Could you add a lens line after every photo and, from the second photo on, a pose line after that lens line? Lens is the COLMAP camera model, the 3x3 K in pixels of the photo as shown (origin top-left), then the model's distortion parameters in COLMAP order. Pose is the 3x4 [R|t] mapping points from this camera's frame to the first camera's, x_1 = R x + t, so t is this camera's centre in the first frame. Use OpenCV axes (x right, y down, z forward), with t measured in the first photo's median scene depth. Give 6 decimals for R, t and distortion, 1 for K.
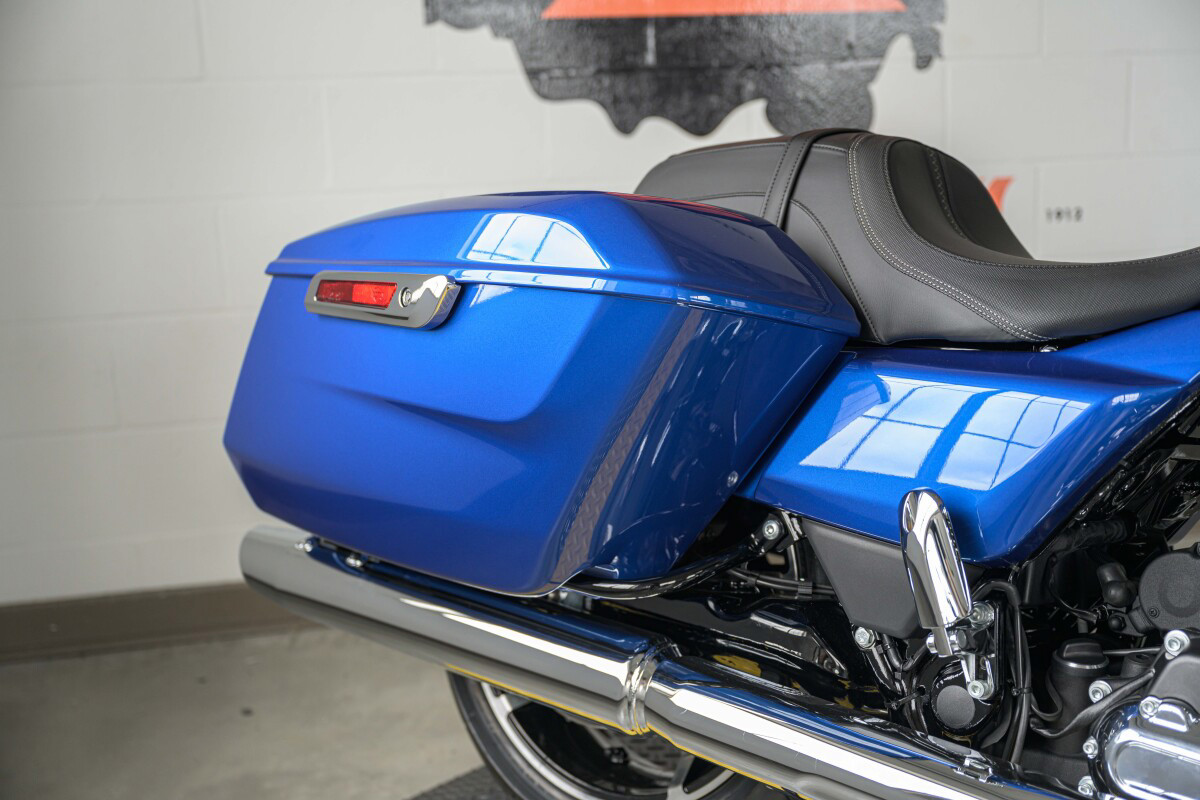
lens RADIAL K [[1397.5, 0, 600.0], [0, 1397.5, 400.0], [0, 0, 1]] dist [-0.002813, 0.014031]
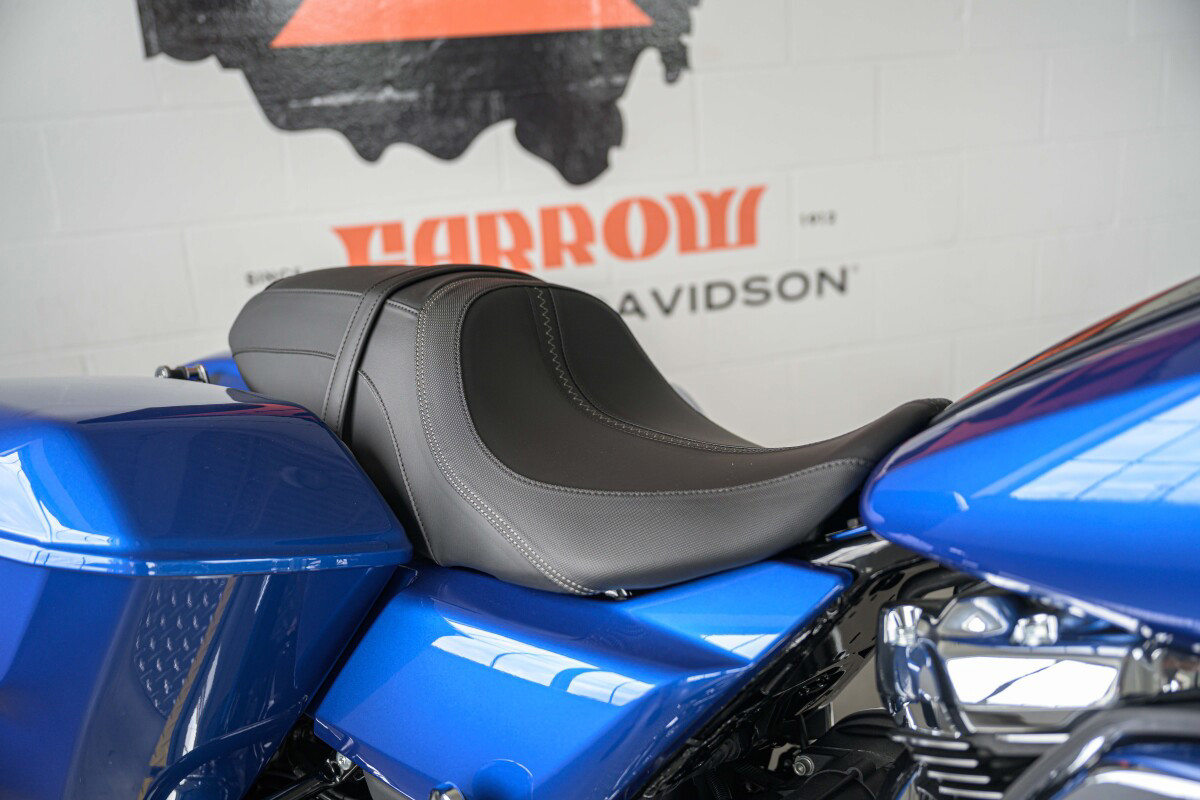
lens RADIAL K [[1173.5, 0, 600.0], [0, 1173.5, 400.0], [0, 0, 1]] dist [0.011501, -0.011307]
pose [[0.997665, -0.041397, 0.054325, 0.129142], [0.035654, 0.994070, 0.102728, -0.102590], [-0.058255, -0.100552, 0.993225, 0.145902]]
